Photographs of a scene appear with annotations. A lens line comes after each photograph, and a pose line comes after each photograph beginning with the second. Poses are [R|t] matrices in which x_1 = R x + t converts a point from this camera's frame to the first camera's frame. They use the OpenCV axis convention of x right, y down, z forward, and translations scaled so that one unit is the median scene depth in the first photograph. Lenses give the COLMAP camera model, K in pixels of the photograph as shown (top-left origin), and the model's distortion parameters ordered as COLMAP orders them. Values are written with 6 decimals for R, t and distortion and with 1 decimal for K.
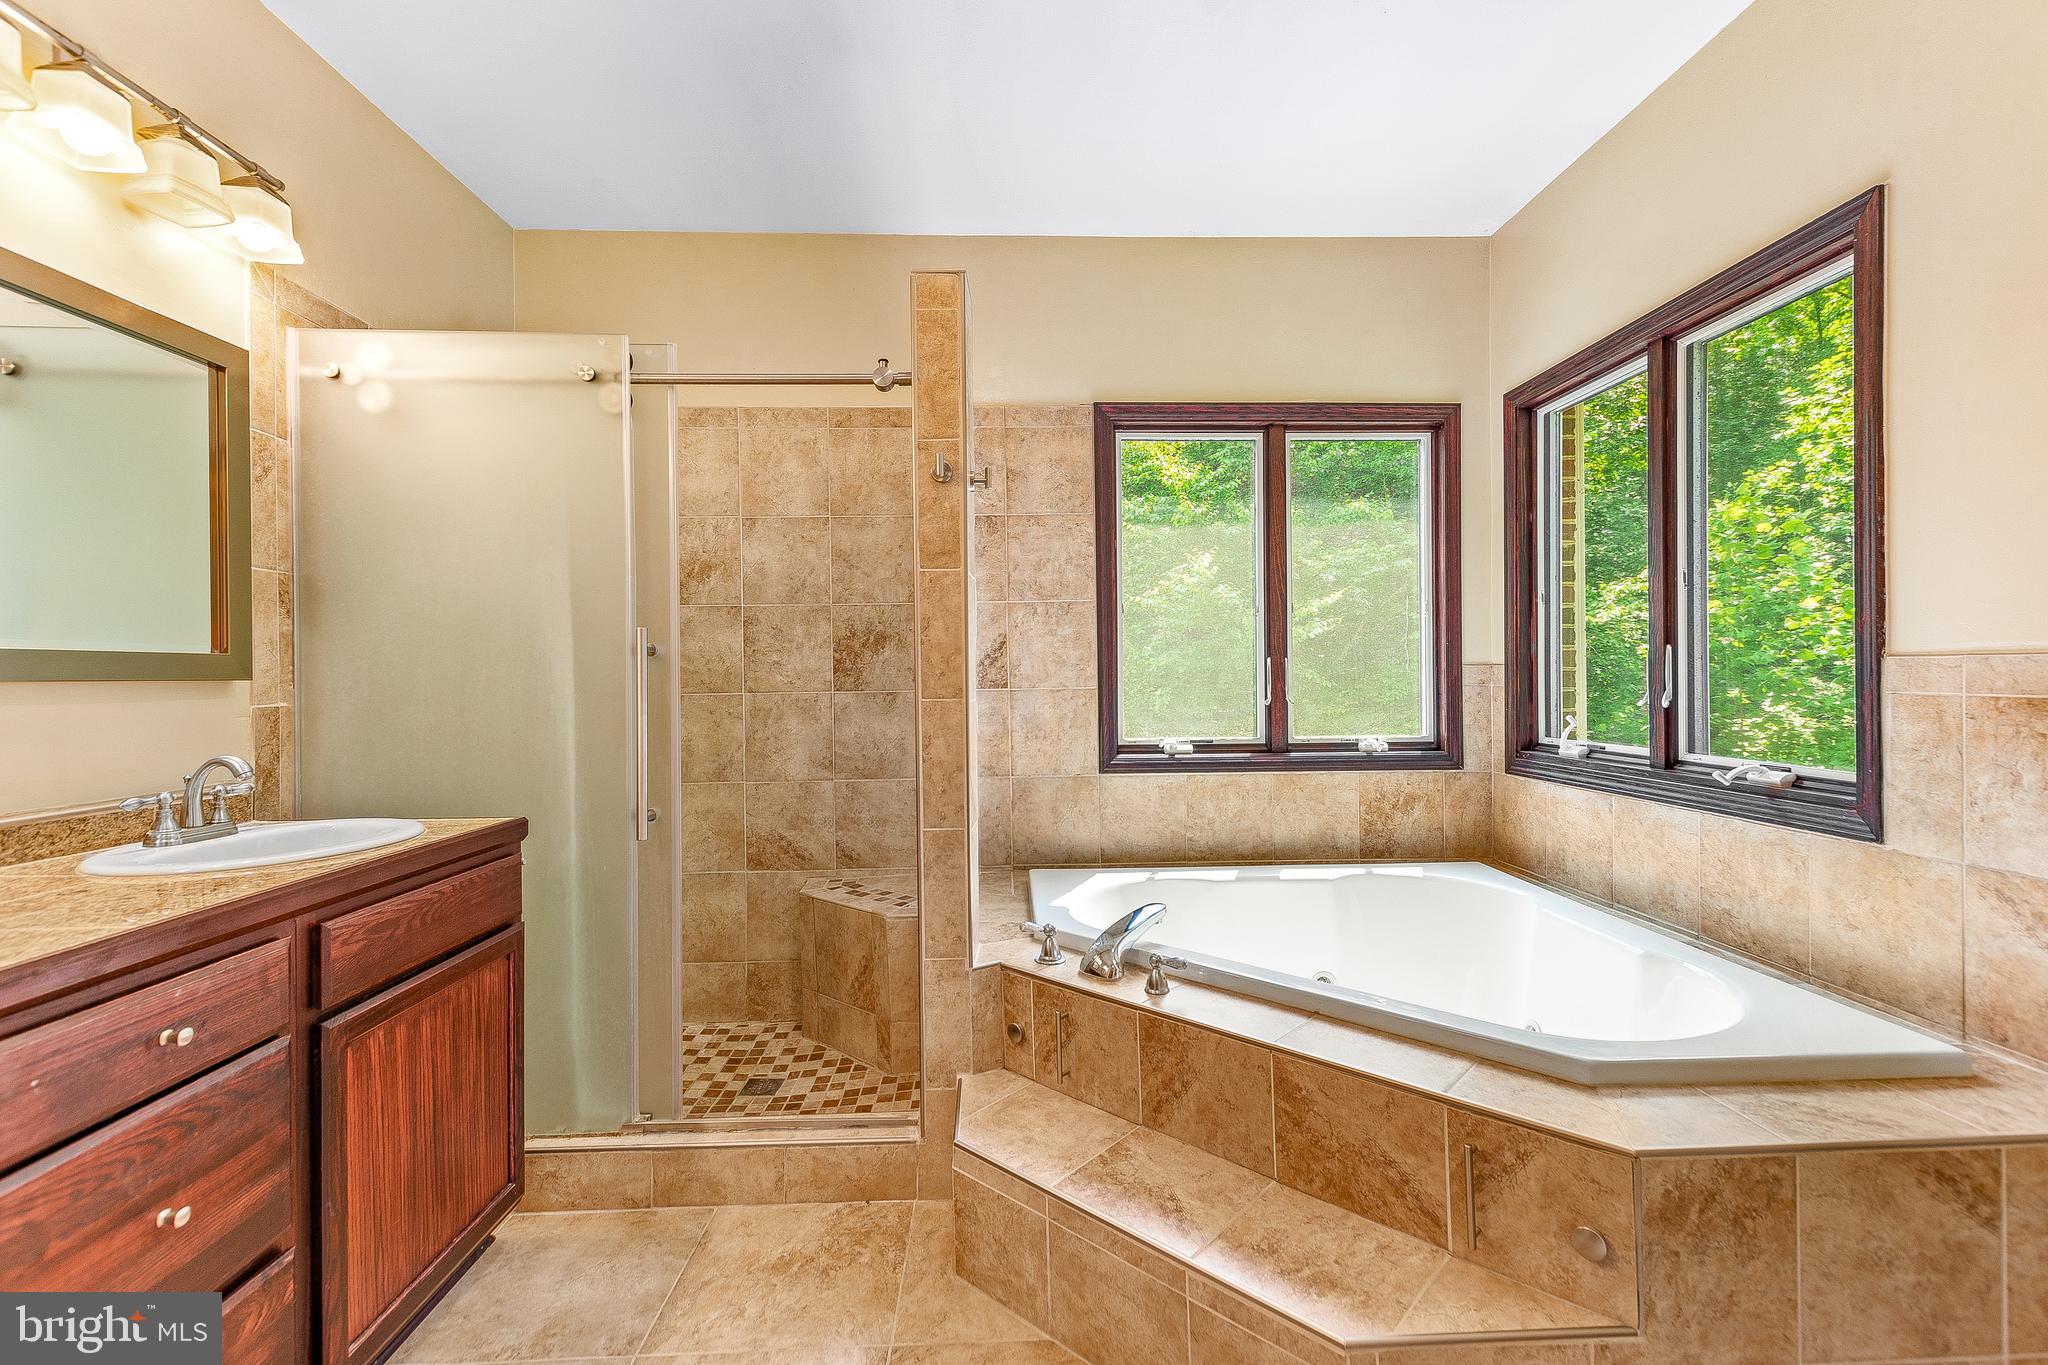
lens RADIAL K [[887.0, 0, 1029.8], [0, 887.0, 683.7], [0, 0, 1]] dist [0.016599, -0.004790]
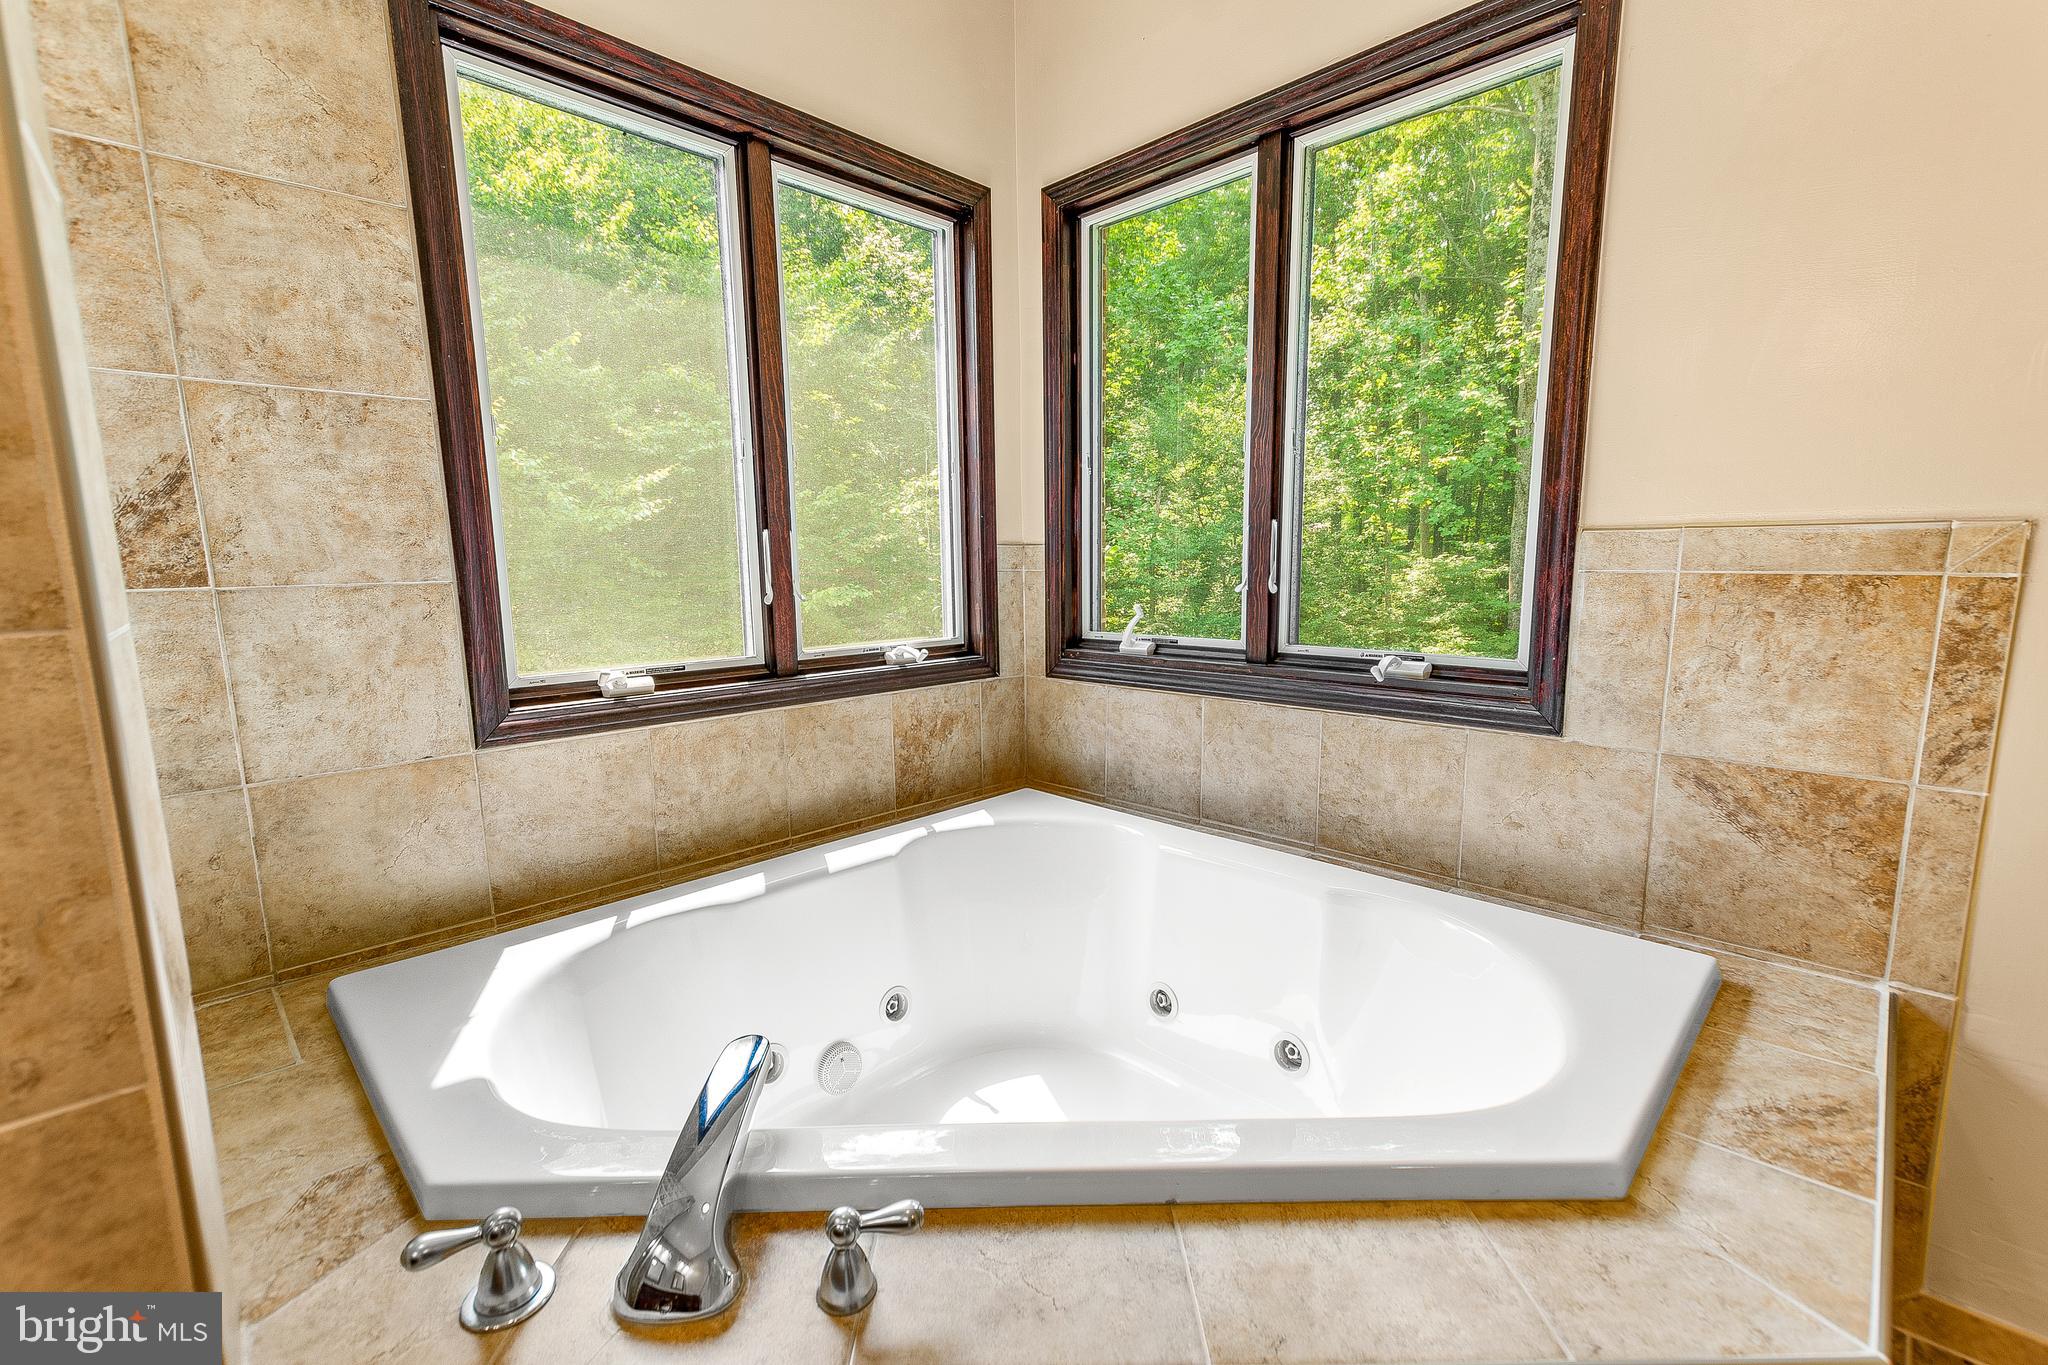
lens RADIAL K [[887.0, 0, 1046.5], [0, 887.0, 688.2], [0, 0, 1]] dist [0.016599, -0.004790]
pose [[0.724094, -0.099151, 0.682537, -0.033247], [0.010833, 0.991125, 0.132487, 0.001066], [-0.689616, -0.088540, 0.718742, 0.414605]]
